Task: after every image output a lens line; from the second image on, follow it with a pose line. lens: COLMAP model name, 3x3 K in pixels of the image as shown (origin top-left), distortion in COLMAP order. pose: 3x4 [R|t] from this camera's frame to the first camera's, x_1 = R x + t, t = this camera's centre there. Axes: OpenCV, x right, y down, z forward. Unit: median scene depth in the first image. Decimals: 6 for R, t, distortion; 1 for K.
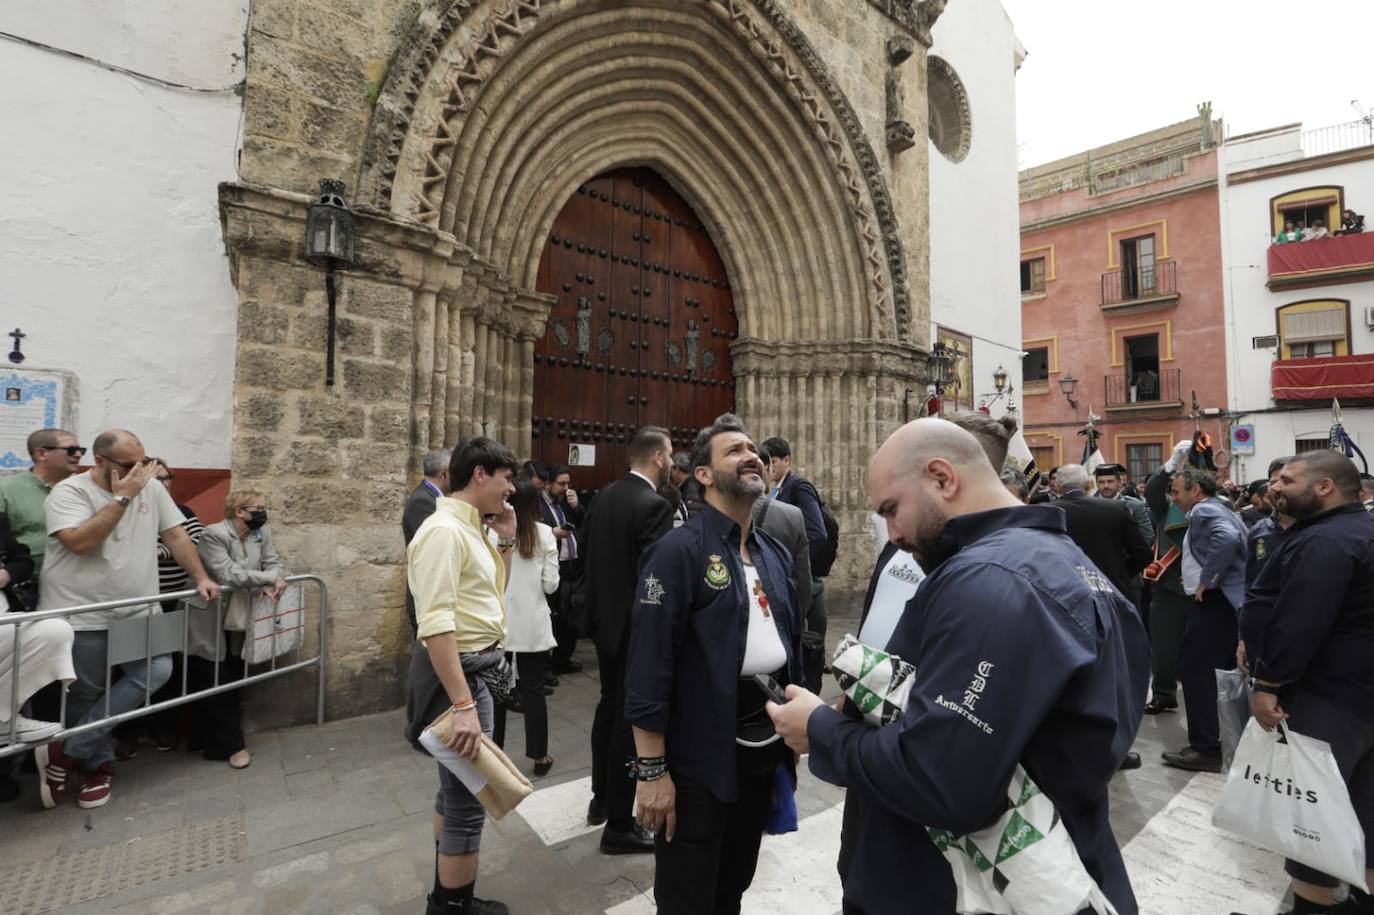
lens RADIAL K [[593.5, 0, 688.6], [0, 593.5, 459.8], [0, 0, 1]] dist [-0.025801, 0.006606]
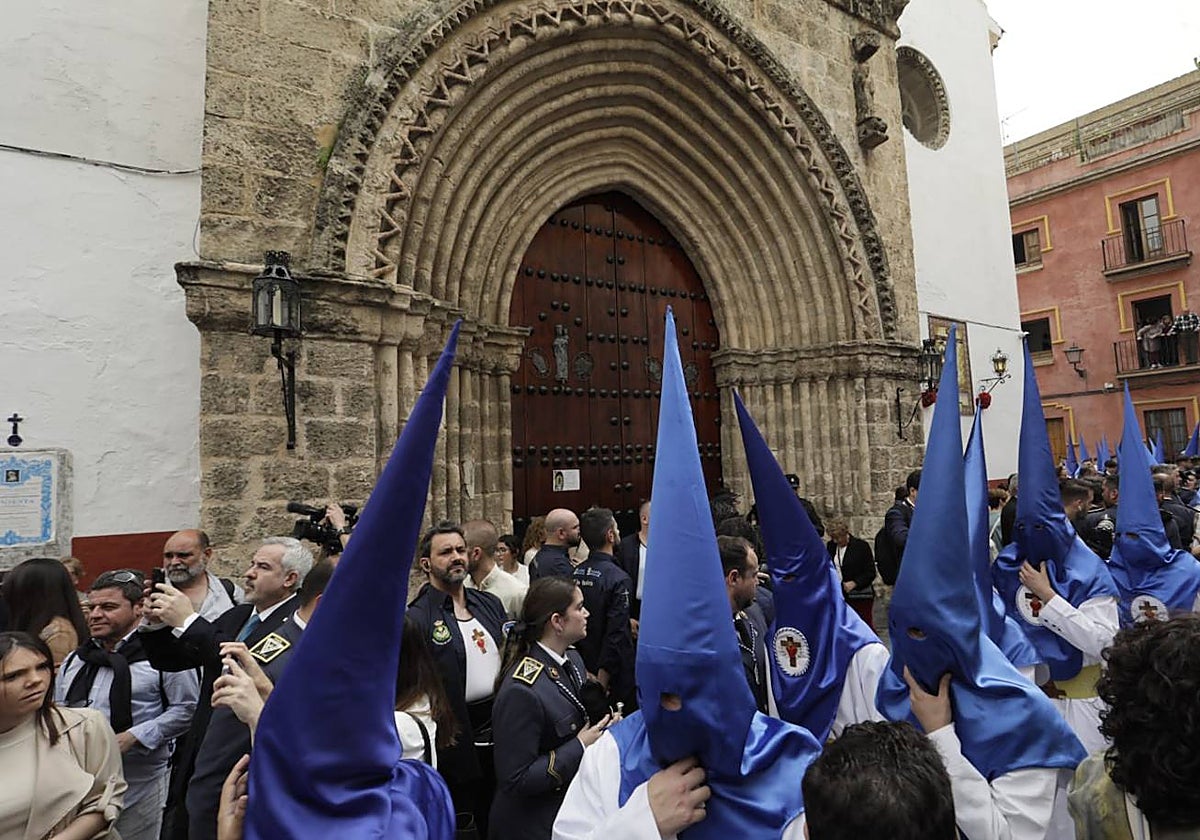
lens RADIAL K [[551.8, 0, 637.3], [0, 551.8, 429.8], [0, 0, 1]] dist [-0.027299, 0.007624]
pose [[0.992278, -0.059588, -0.108783, 0.045207], [0.056297, 0.997866, -0.033080, -0.052583], [0.110522, 0.026700, 0.993515, 0.073987]]
